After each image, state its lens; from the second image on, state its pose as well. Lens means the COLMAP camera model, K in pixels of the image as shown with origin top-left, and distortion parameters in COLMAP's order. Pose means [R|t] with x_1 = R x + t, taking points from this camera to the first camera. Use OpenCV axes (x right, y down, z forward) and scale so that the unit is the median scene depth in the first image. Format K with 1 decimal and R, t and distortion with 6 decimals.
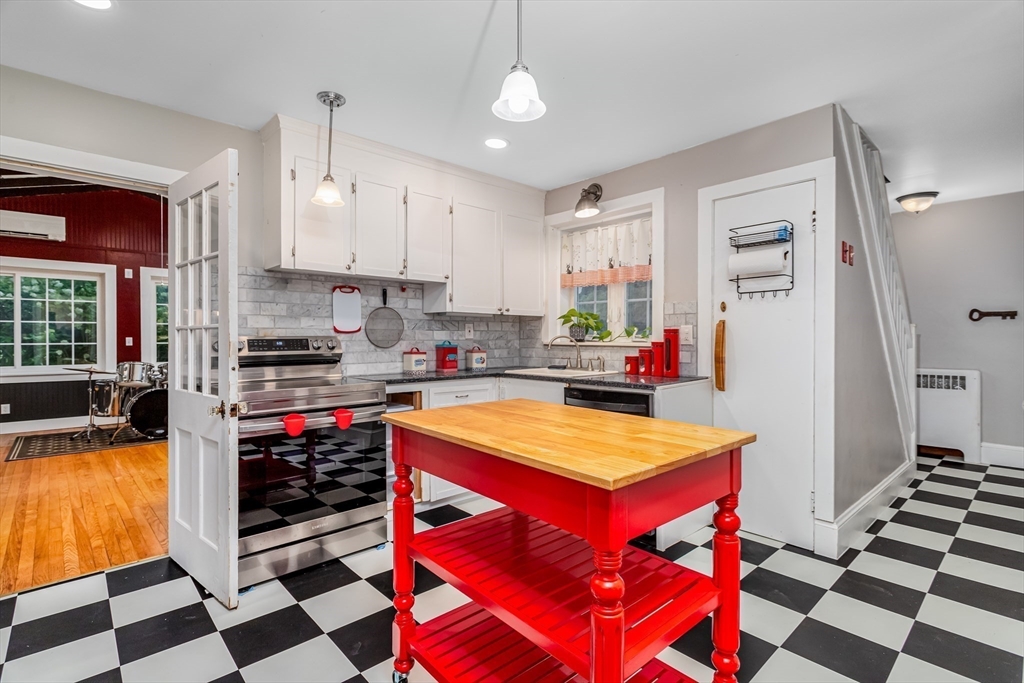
lens RADIAL K [[486.0, 0, 506.2], [0, 486.0, 339.4], [0, 0, 1]] dist [-0.005470, -0.000151]
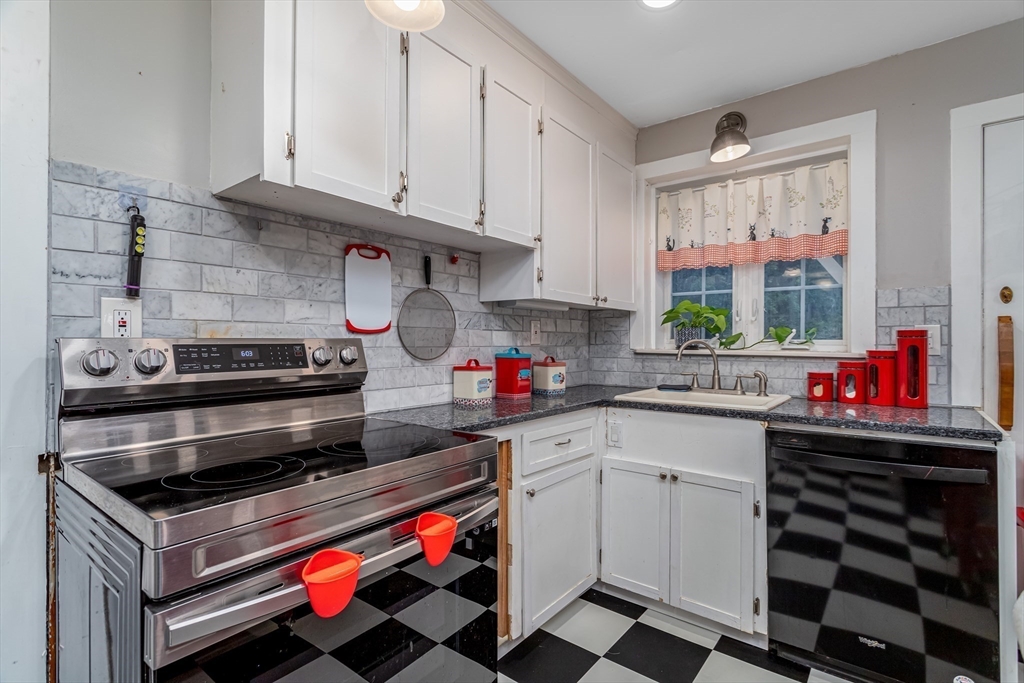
lens RADIAL K [[491.6, 0, 510.1], [0, 491.6, 340.7], [0, 0, 1]] dist [0.001322, 0.001001]
pose [[0.987200, 0.004176, 0.159430, -0.247264], [-0.003115, 0.999971, -0.006901, -0.001602], [-0.159454, 0.006316, 0.987185, 0.417952]]
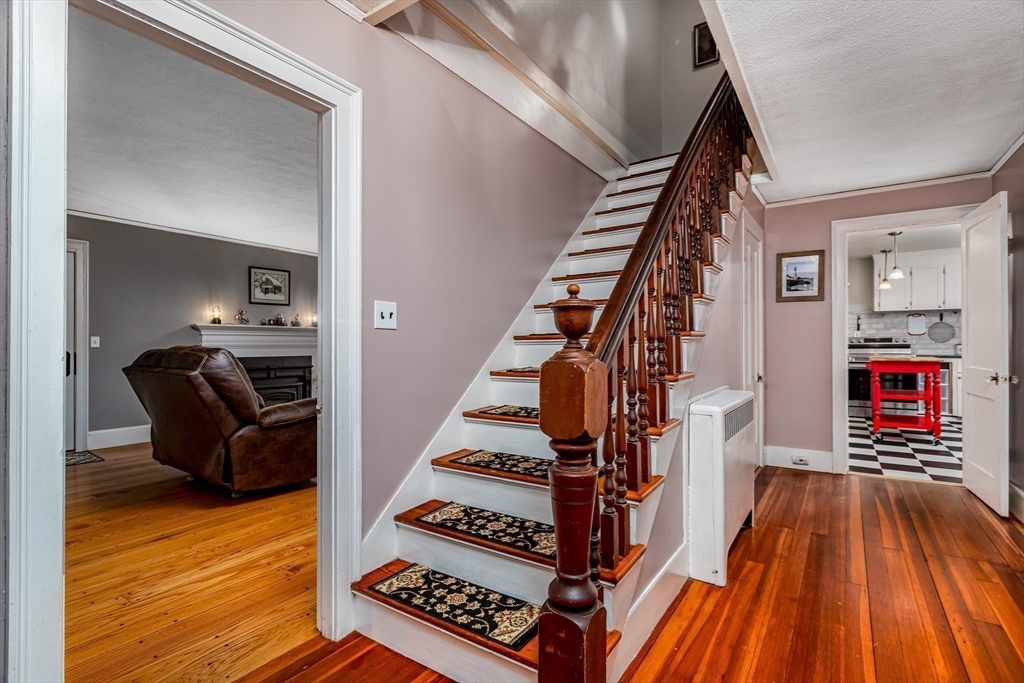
lens RADIAL K [[491.6, 0, 510.1], [0, 491.6, 340.7], [0, 0, 1]] dist [0.001322, 0.001001]
pose [[0.226327, -0.008808, -0.974012, 1.373769], [0.000368, 0.999960, -0.008957, 0.030939], [0.974051, 0.001669, 0.226321, -1.255091]]
